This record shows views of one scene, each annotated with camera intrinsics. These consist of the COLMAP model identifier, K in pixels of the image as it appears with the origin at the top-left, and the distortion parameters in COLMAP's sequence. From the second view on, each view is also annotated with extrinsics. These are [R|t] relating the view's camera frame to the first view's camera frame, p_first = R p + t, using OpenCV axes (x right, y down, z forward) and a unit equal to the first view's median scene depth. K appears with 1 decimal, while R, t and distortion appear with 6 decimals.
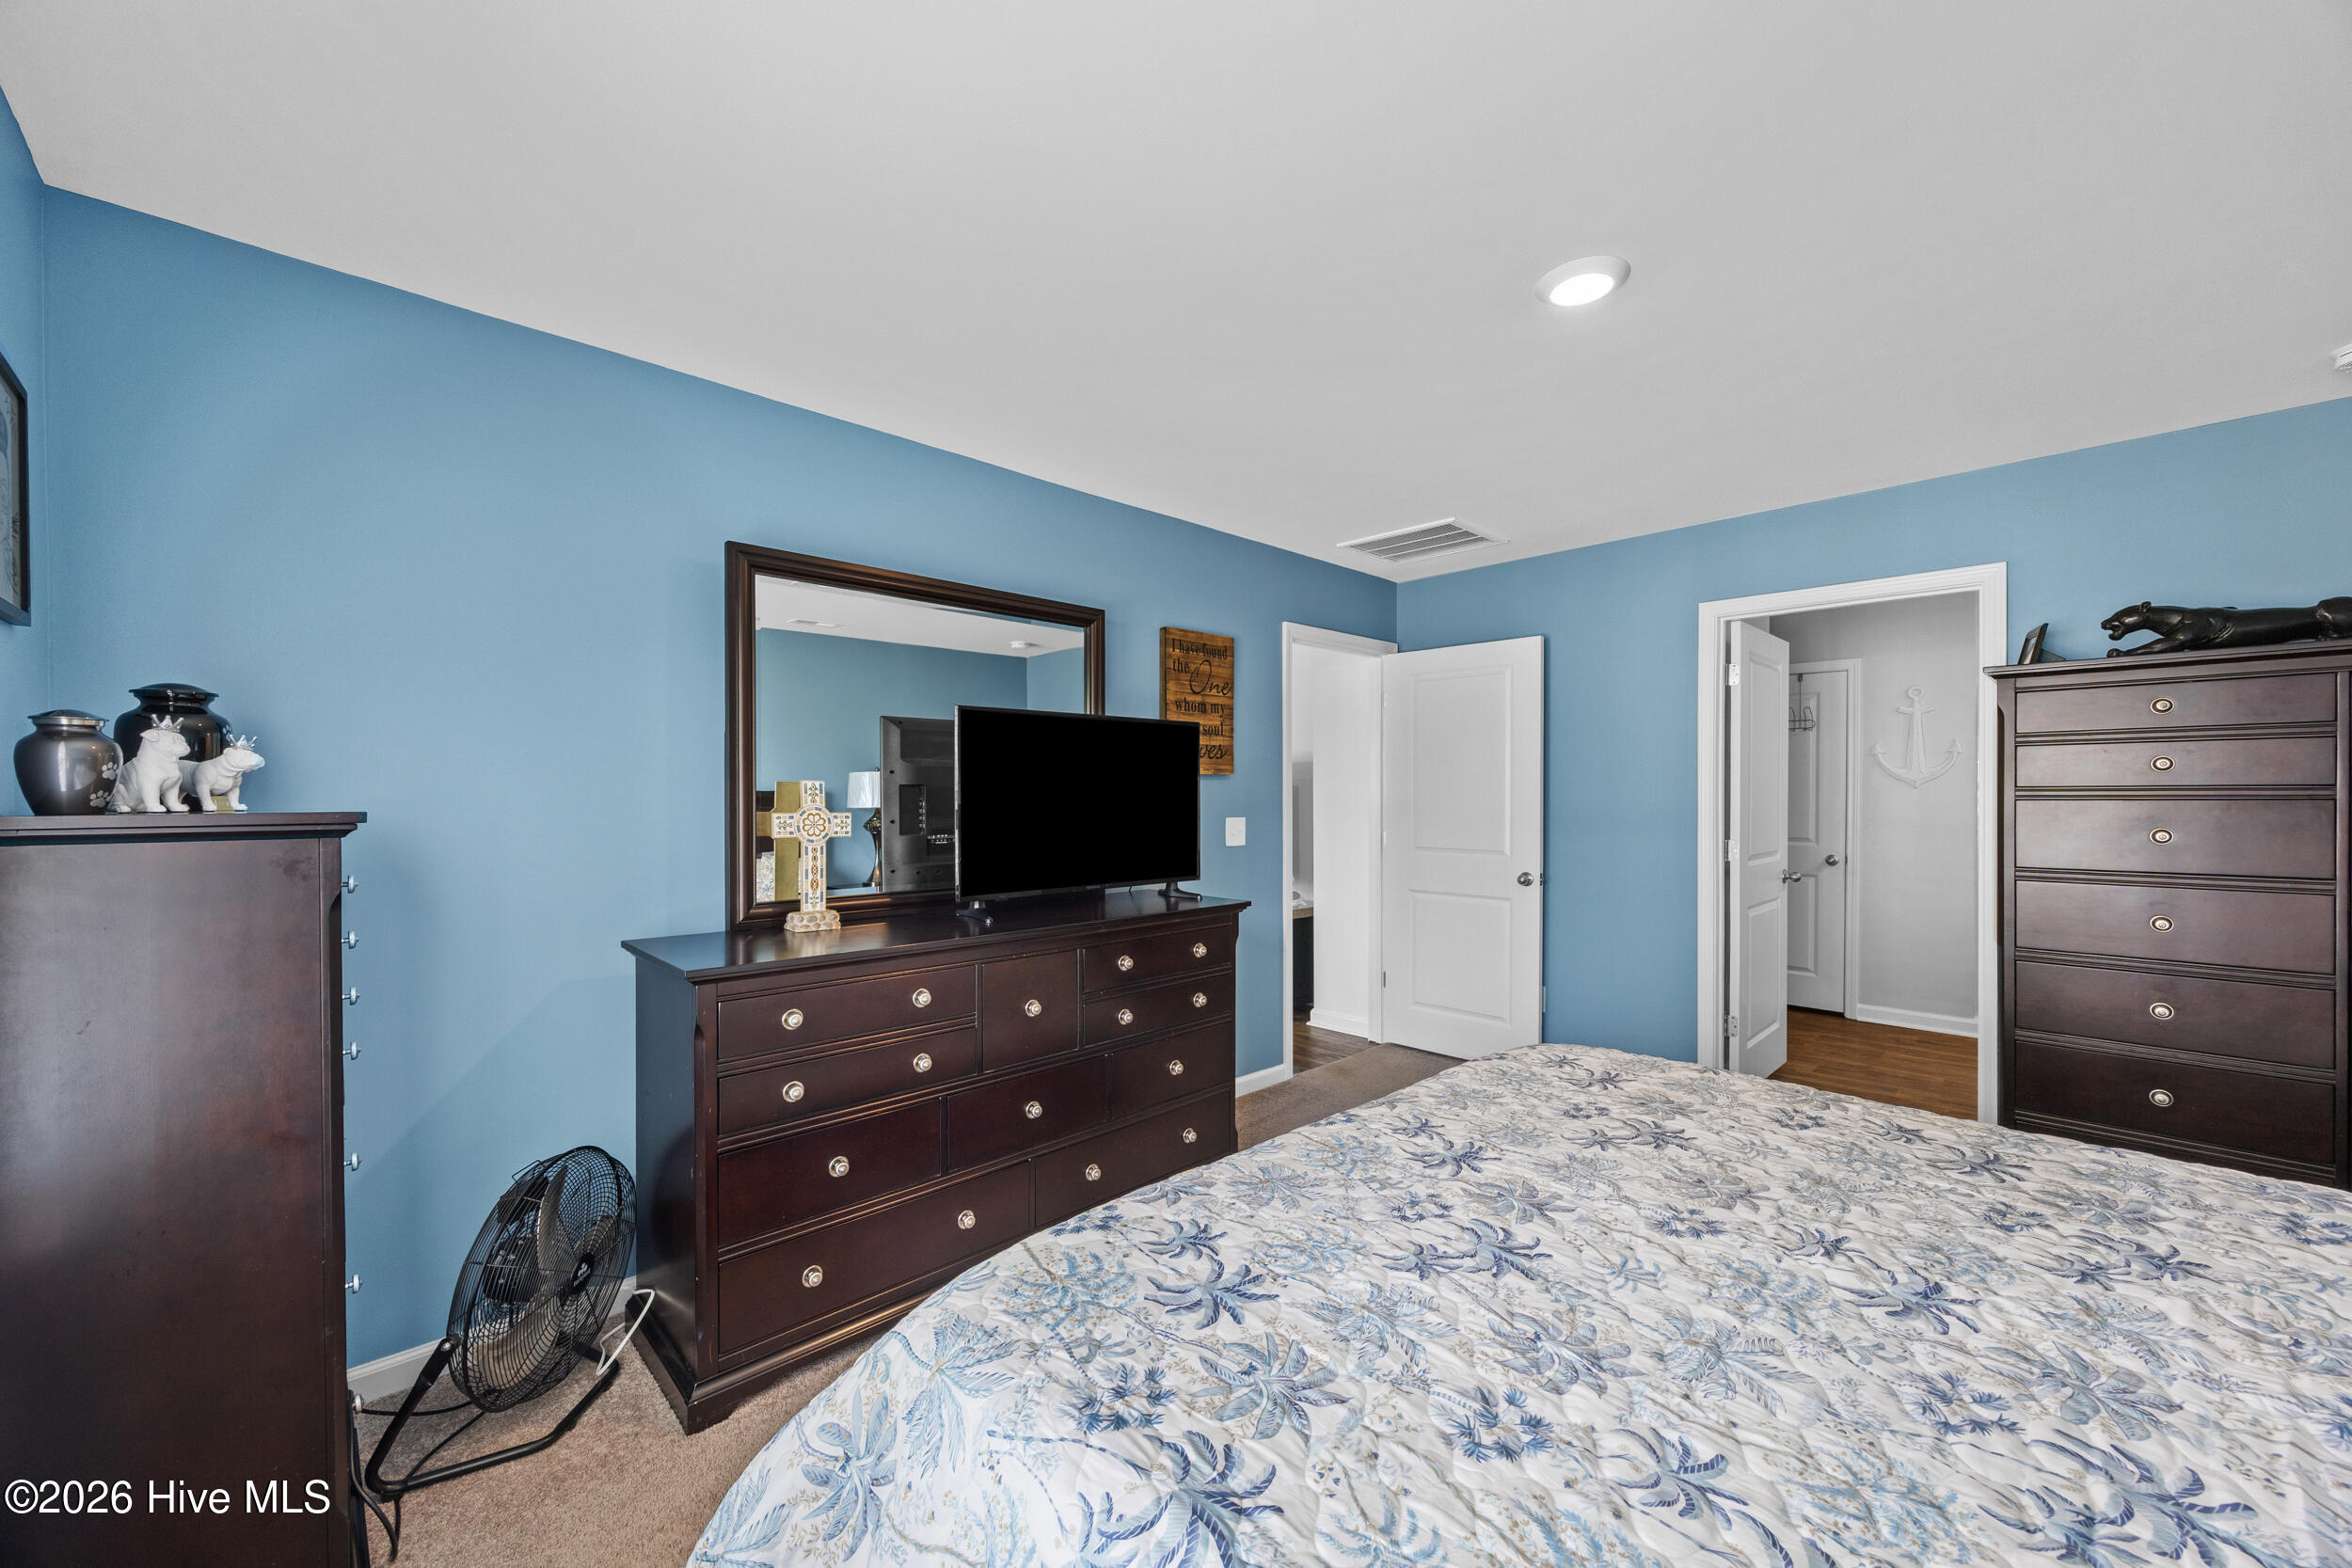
lens RADIAL K [[891.4, 0, 1155.2], [0, 891.4, 794.5], [0, 0, 1]] dist [0.001325, -0.000152]
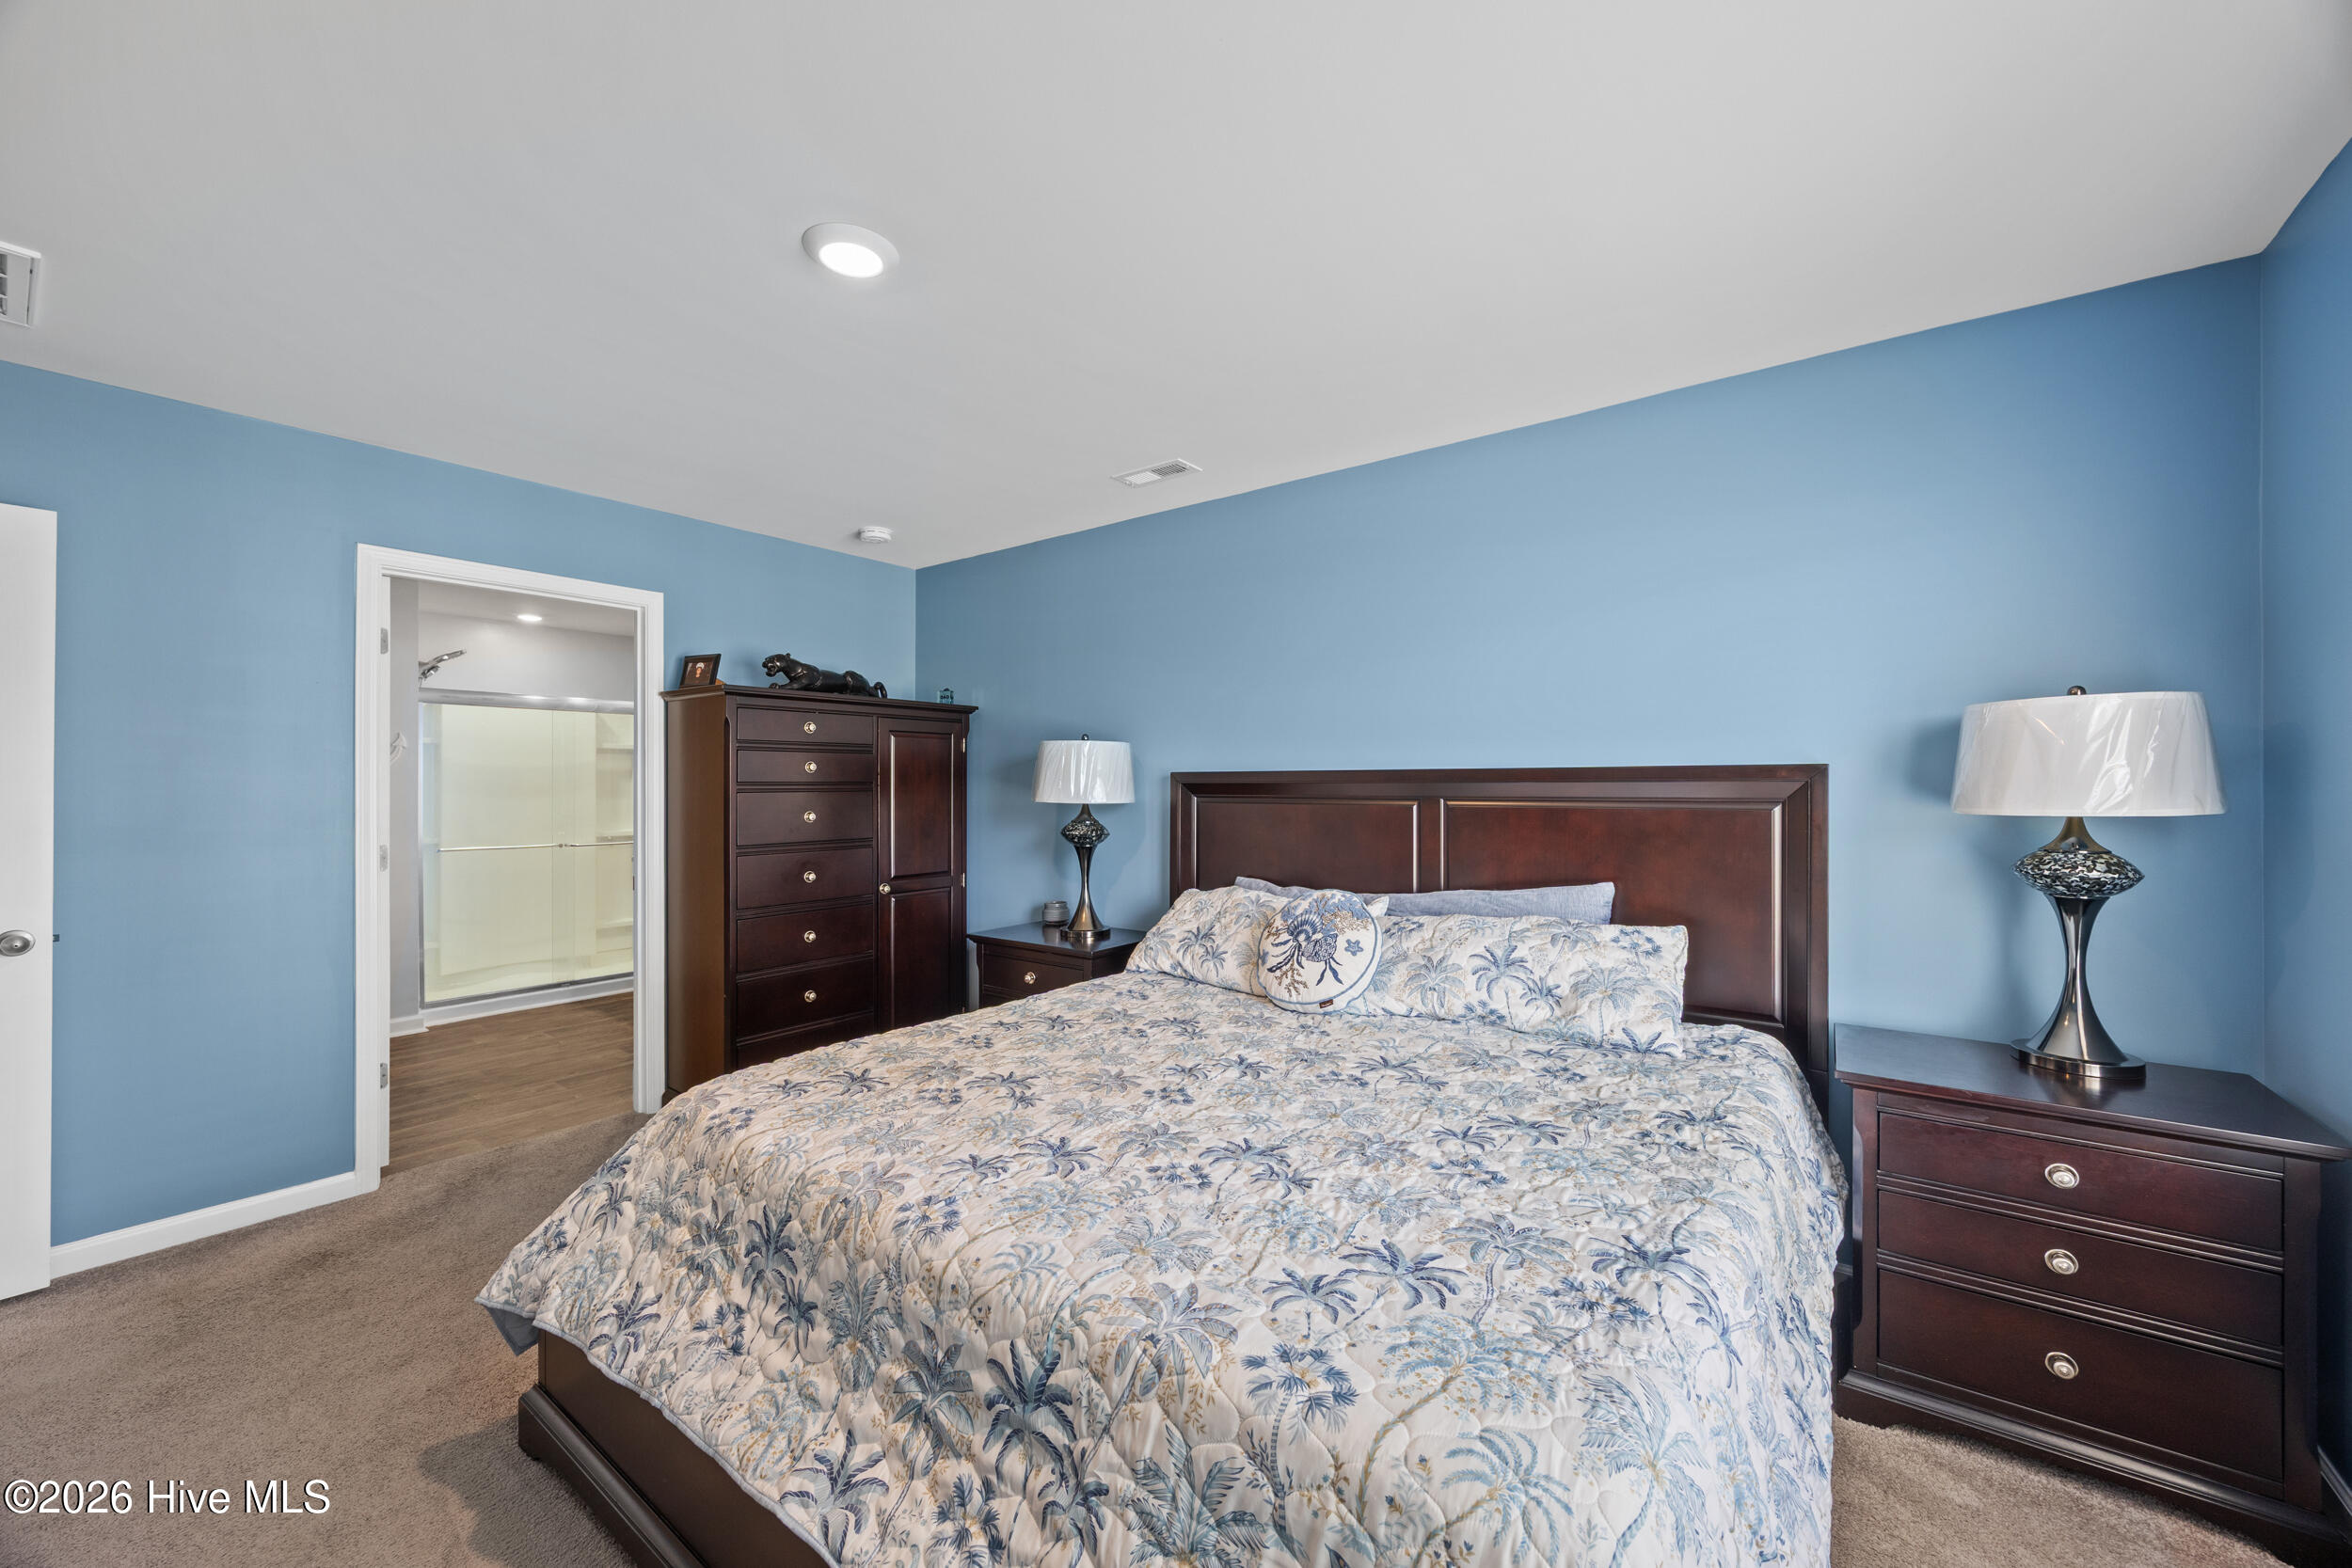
lens RADIAL K [[891.4, 0, 1167.8], [0, 891.4, 794.7], [0, 0, 1]] dist [0.001325, -0.000152]
pose [[-0.159012, -0.005287, 0.987263, -0.699381], [0.001237, 0.999984, 0.005554, 0.002212], [-0.987276, 0.002105, -0.159002, 1.107239]]
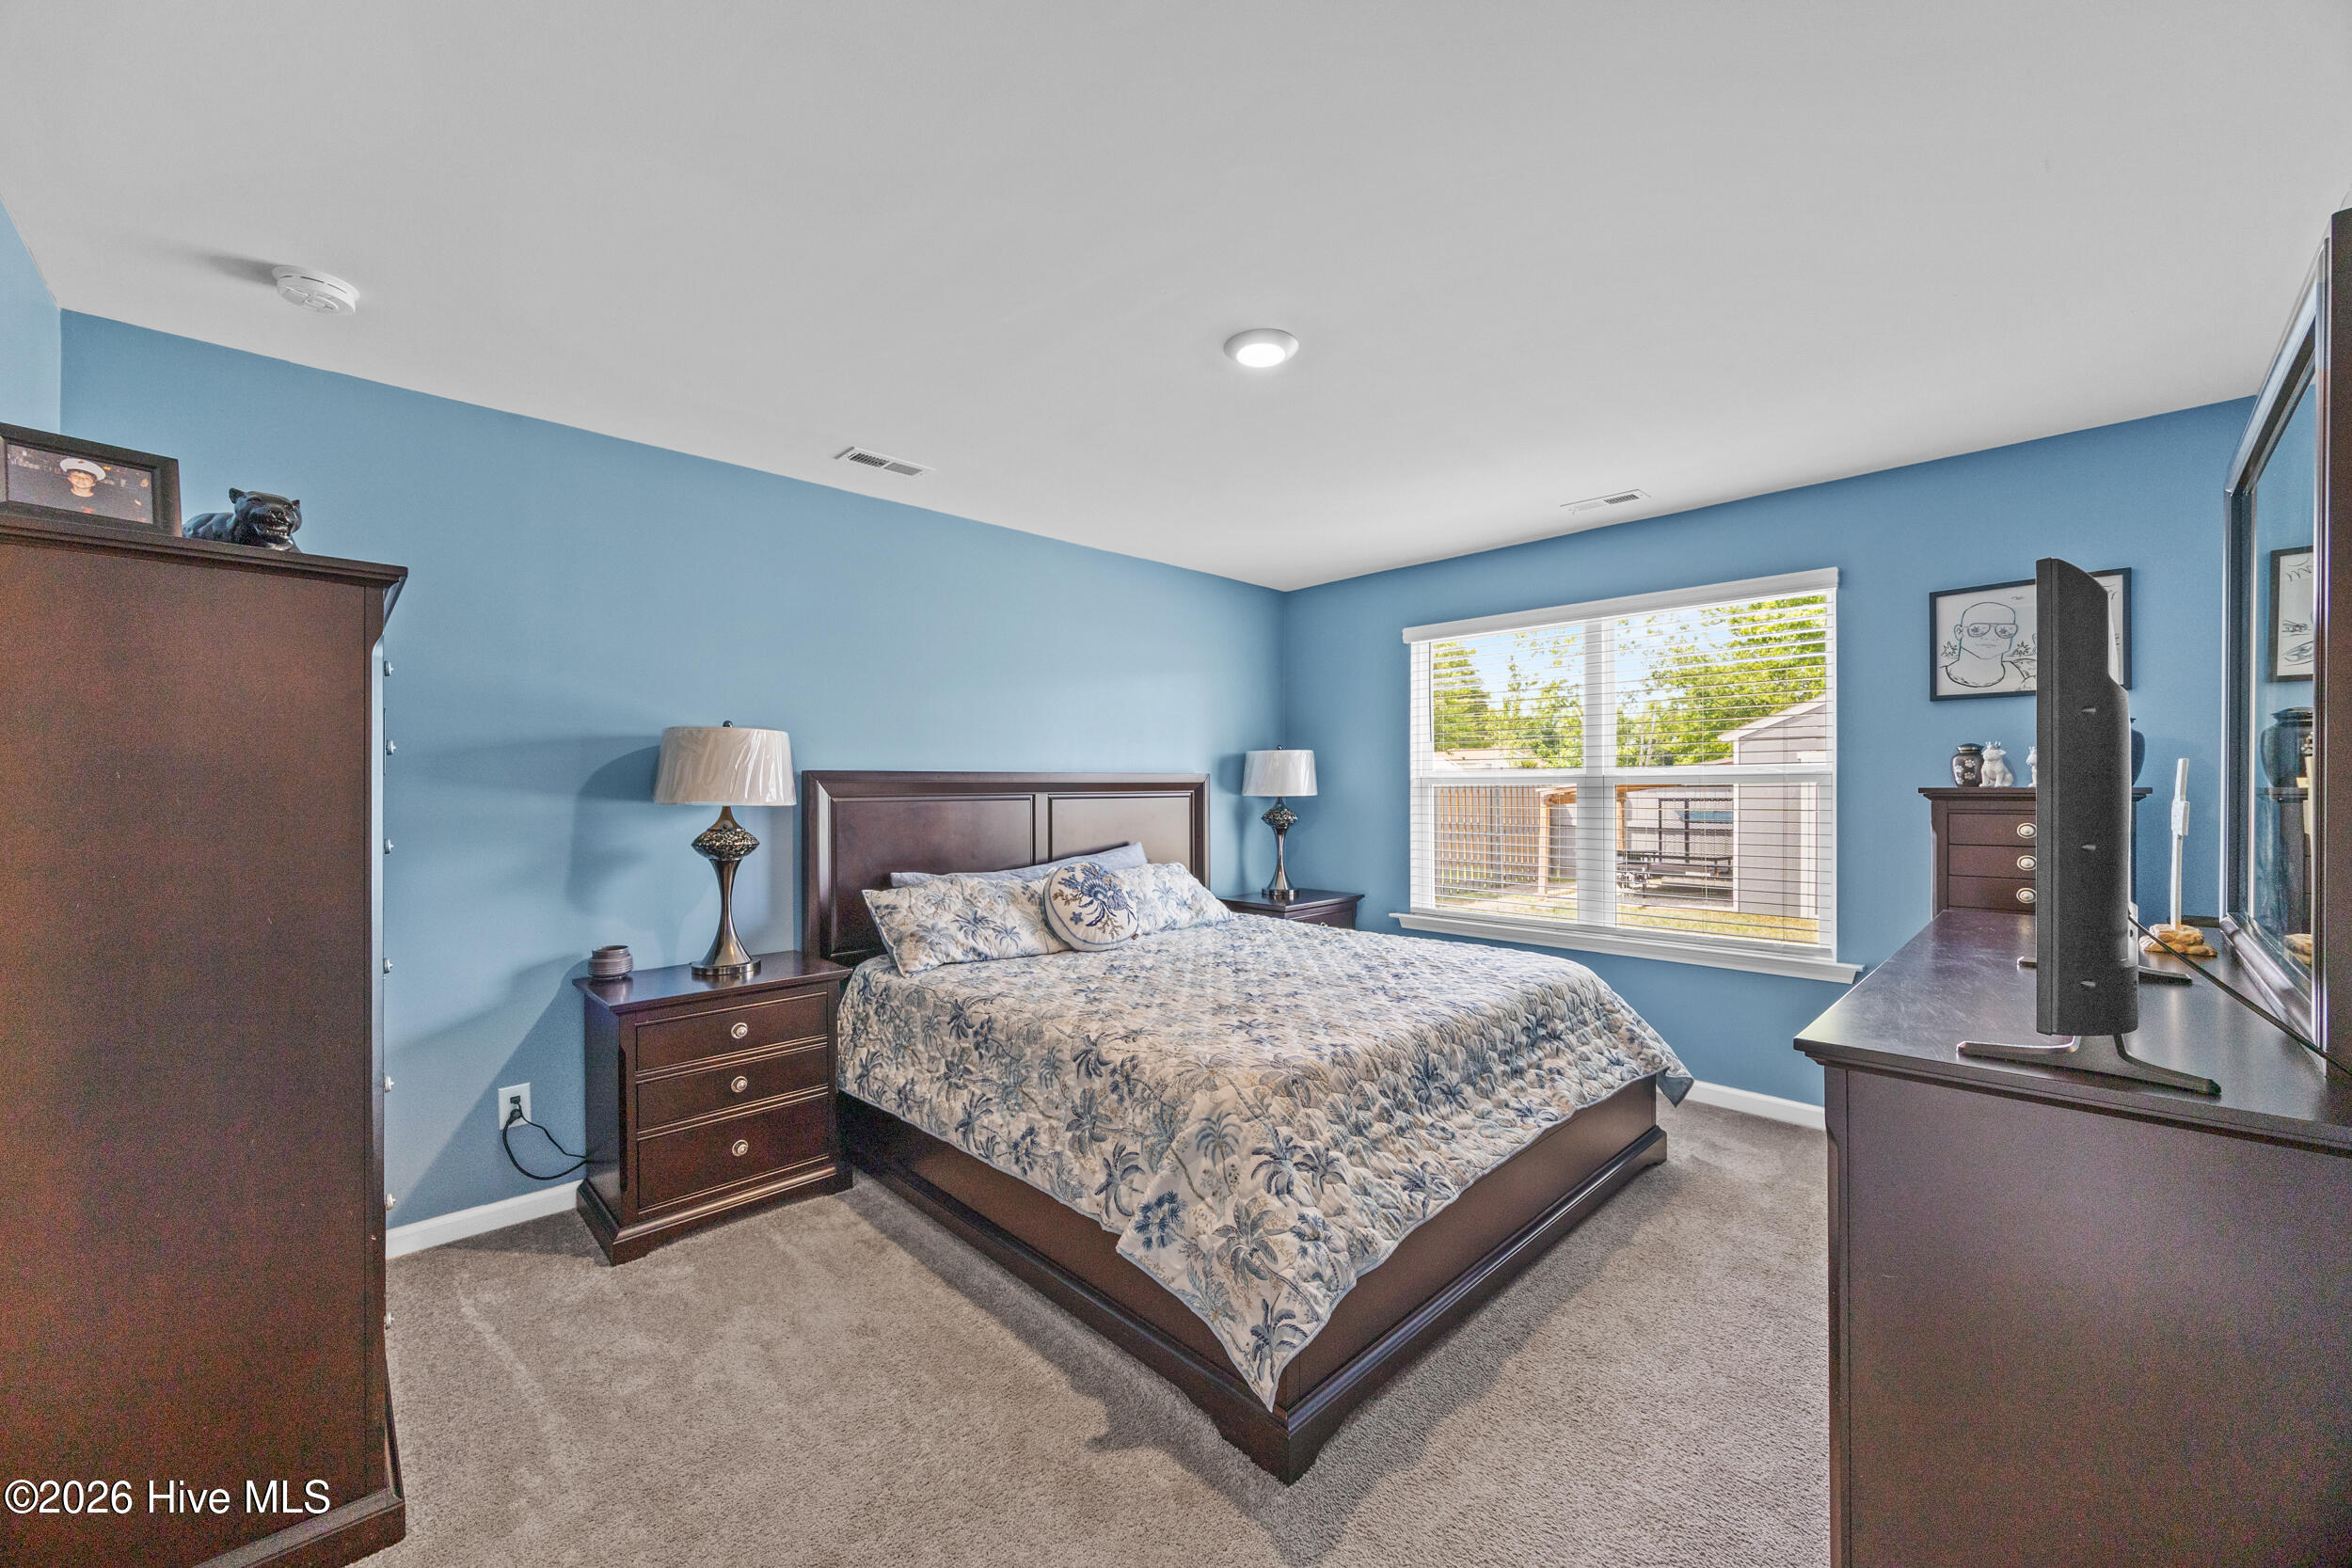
lens RADIAL K [[891.4, 0, 1191.2], [0, 891.4, 780.4], [0, 0, 1]] dist [0.001325, -0.000152]
pose [[-0.999801, 0.003673, -0.019593, 0.708831], [0.003738, 0.999988, -0.003289, -0.005257], [0.019581, -0.003362, -0.999803, 2.834573]]
